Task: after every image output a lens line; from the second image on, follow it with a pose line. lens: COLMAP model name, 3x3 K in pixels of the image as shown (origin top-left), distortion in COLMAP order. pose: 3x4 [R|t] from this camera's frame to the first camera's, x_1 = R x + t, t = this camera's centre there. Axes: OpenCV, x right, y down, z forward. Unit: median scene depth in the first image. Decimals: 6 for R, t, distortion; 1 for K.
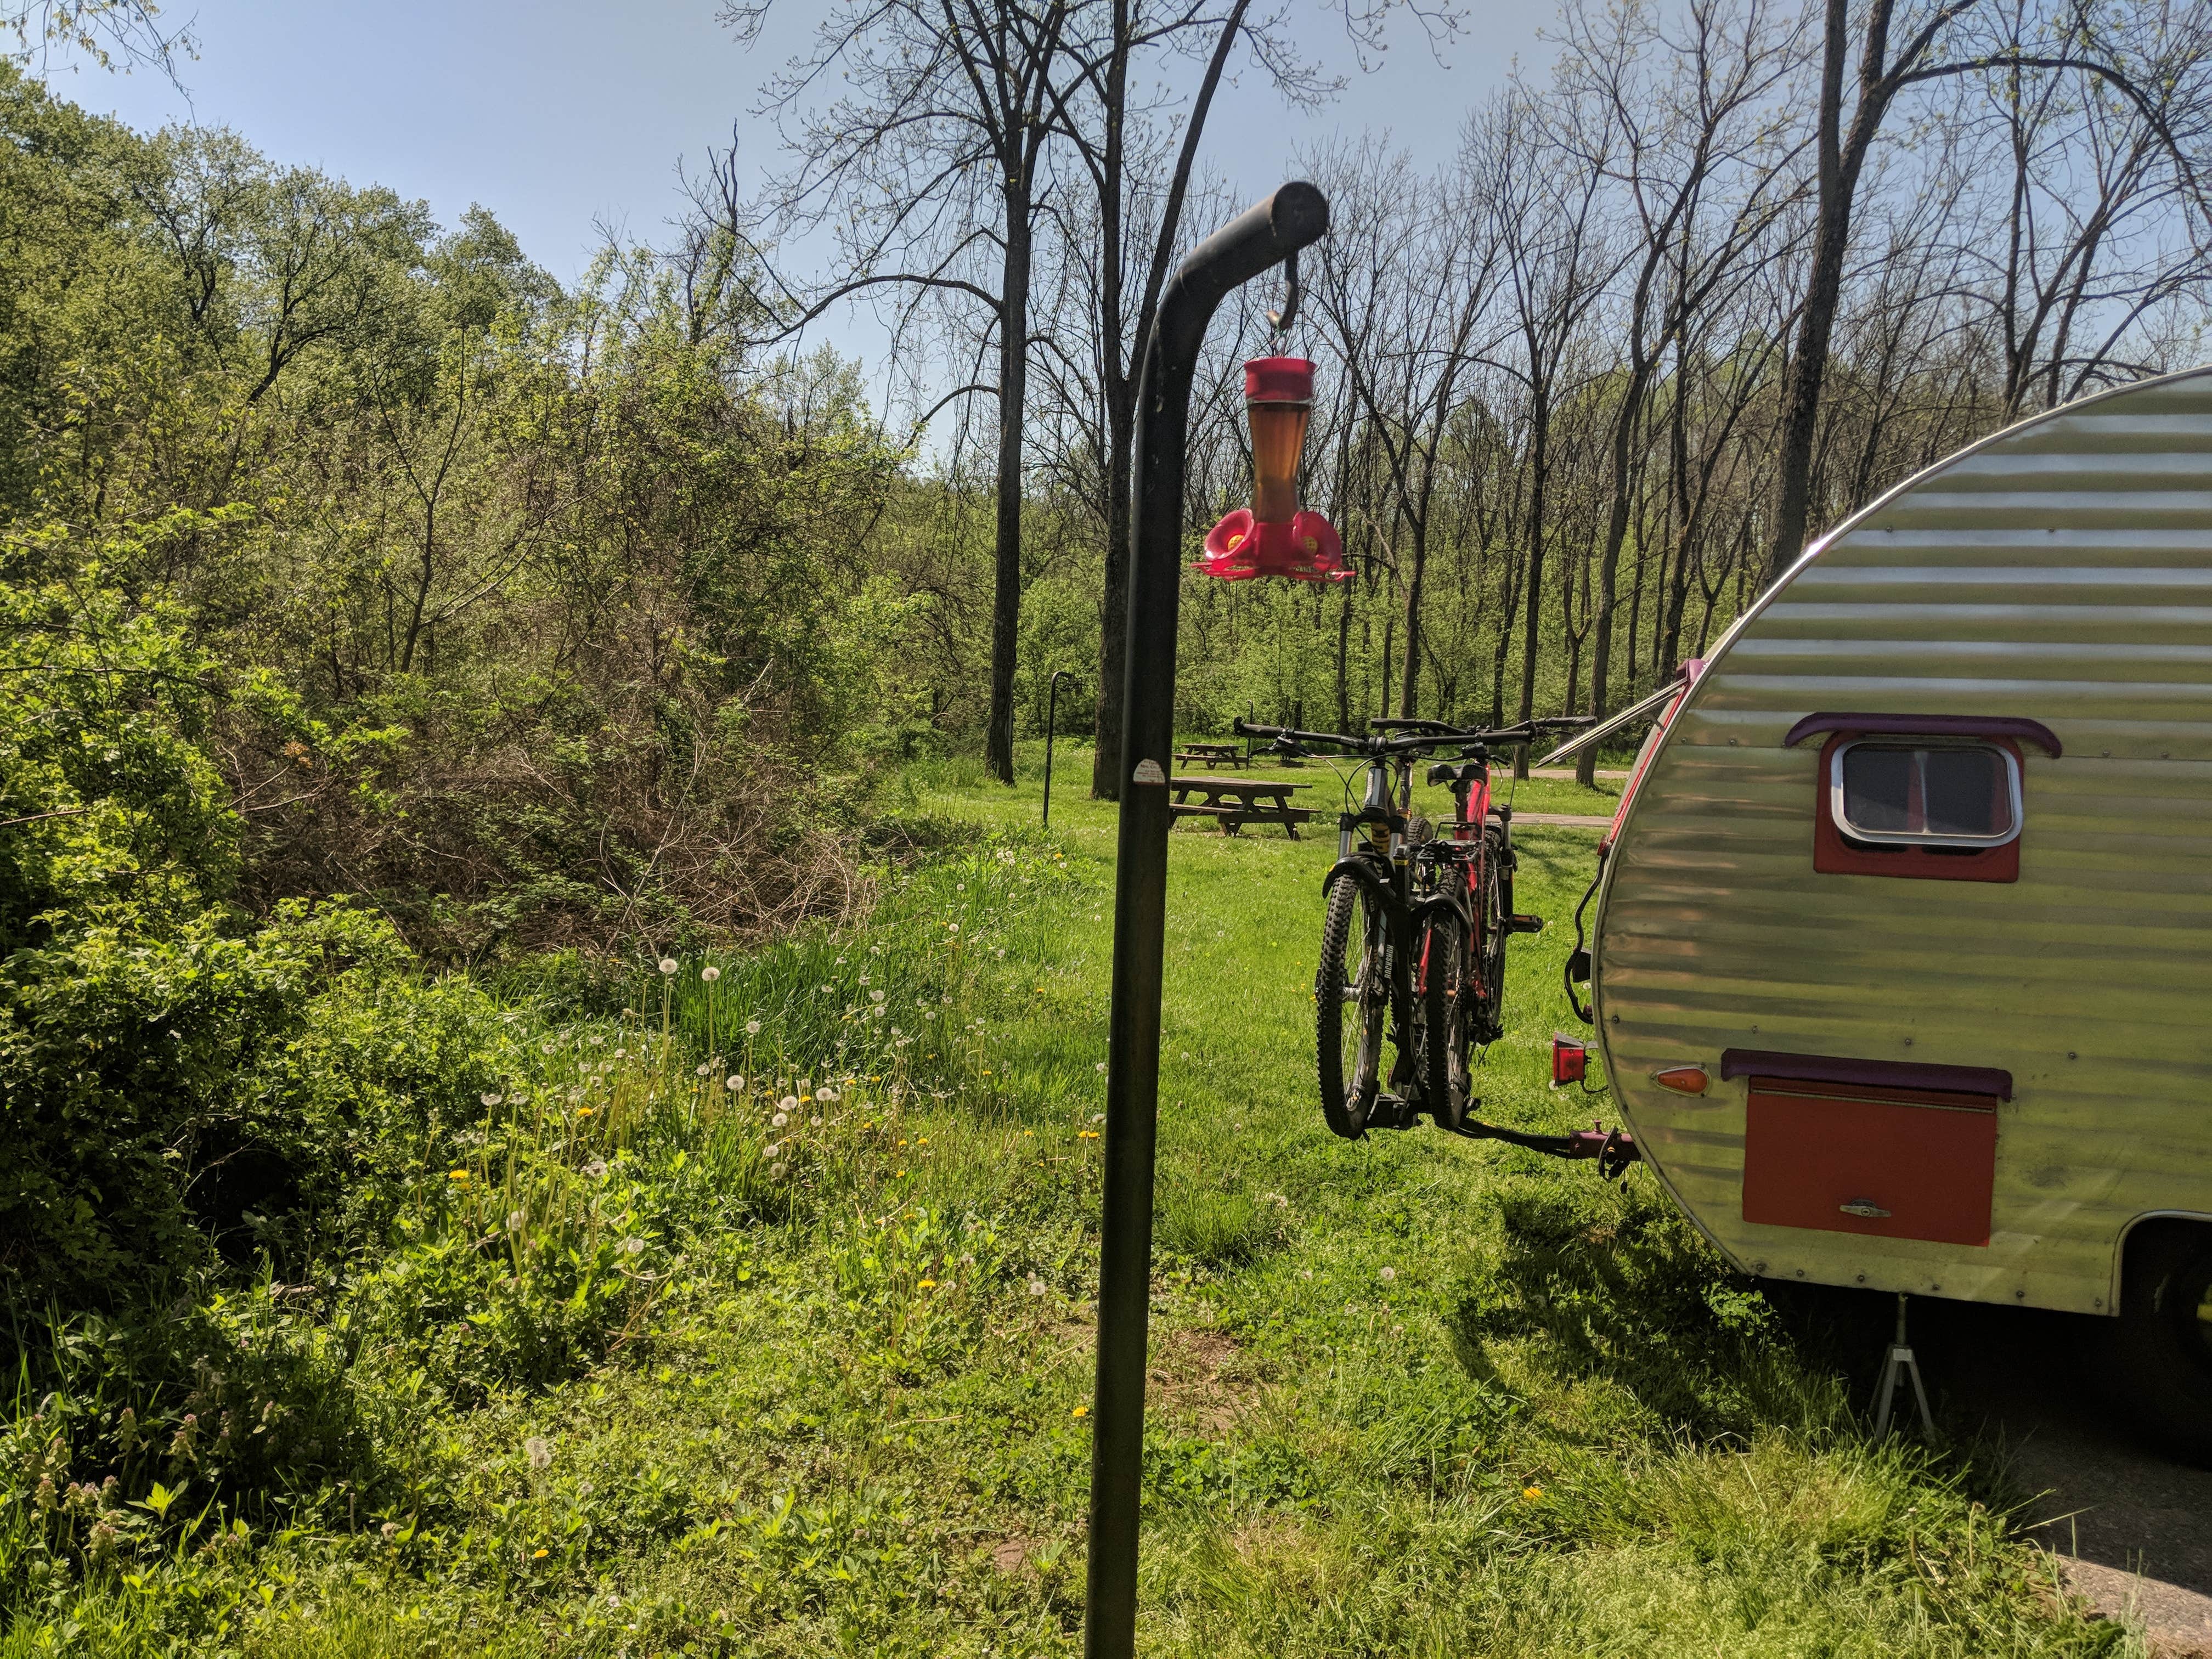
lens RADIAL K [[1657.4, 0, 1077.3], [0, 1657.4, 827.4], [0, 0, 1]] dist [0.076925, -0.110655]
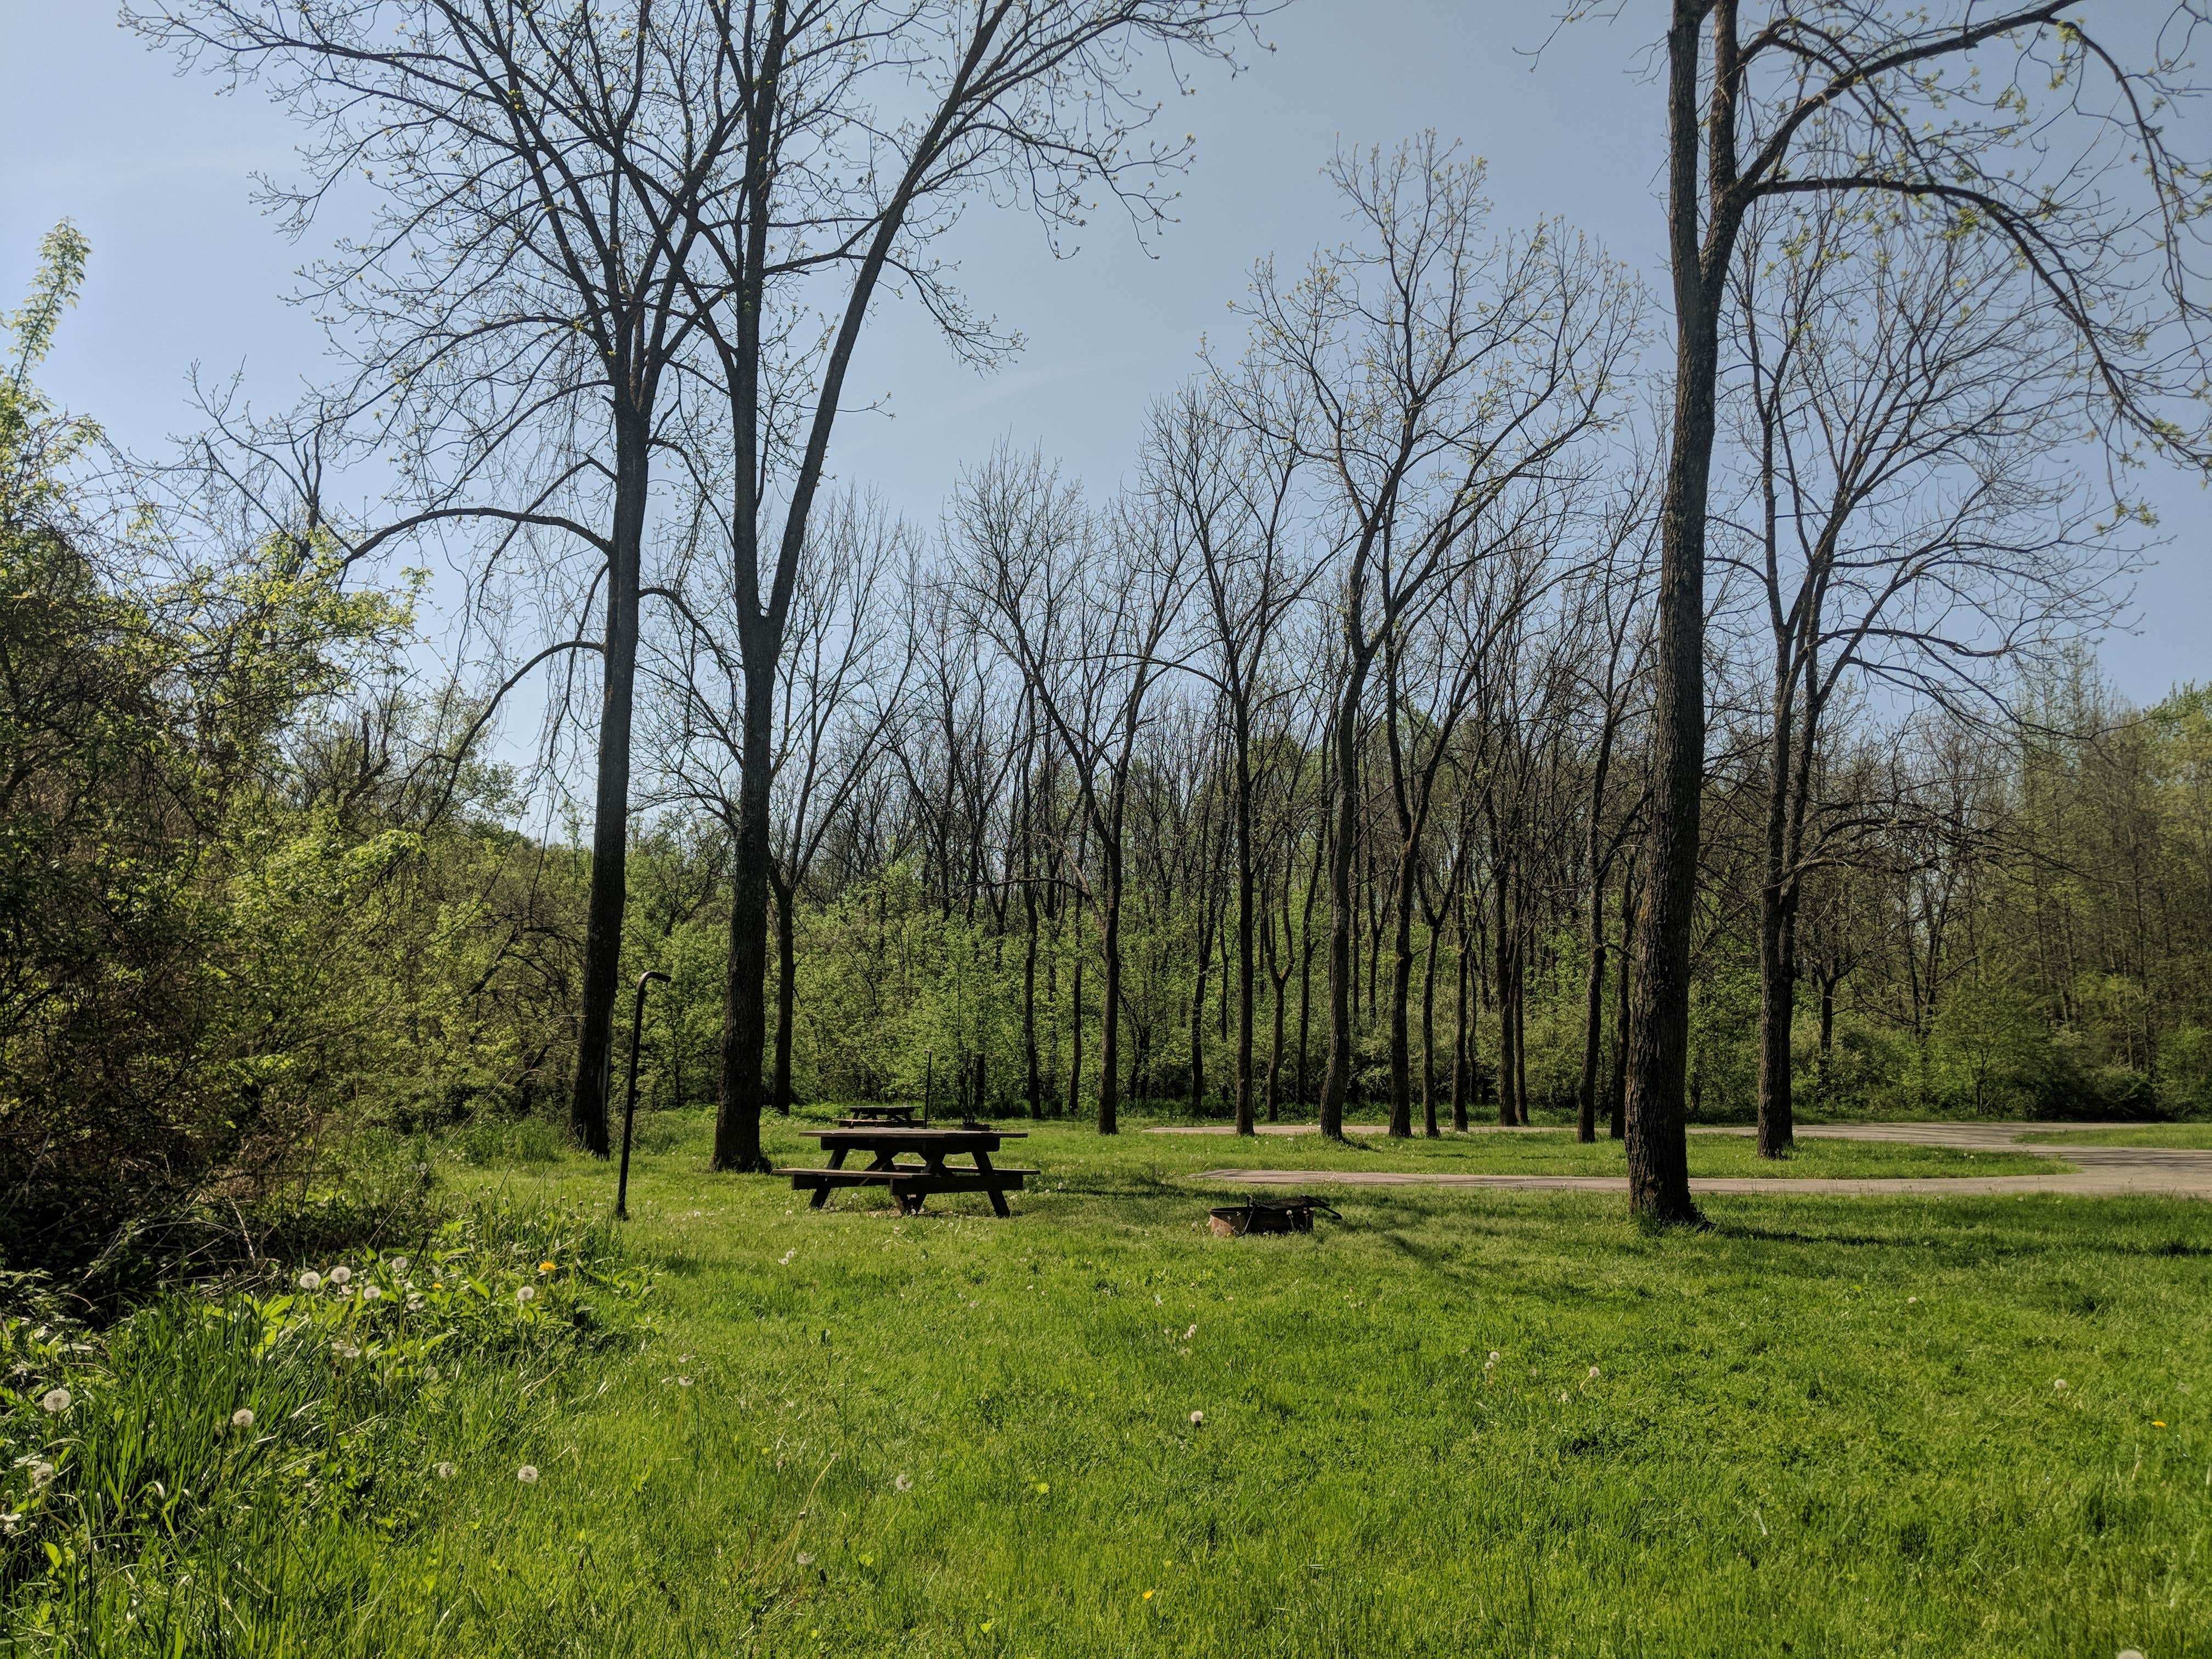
lens RADIAL K [[1657.4, 0, 1077.3], [0, 1657.4, 827.4], [0, 0, 1]] dist [0.076925, -0.110655]
pose [[0.980544, 0.008887, 0.196098, 0.017720], [0.035239, 0.974777, -0.220382, 0.002438], [-0.193110, 0.223004, 0.955499, 0.216265]]
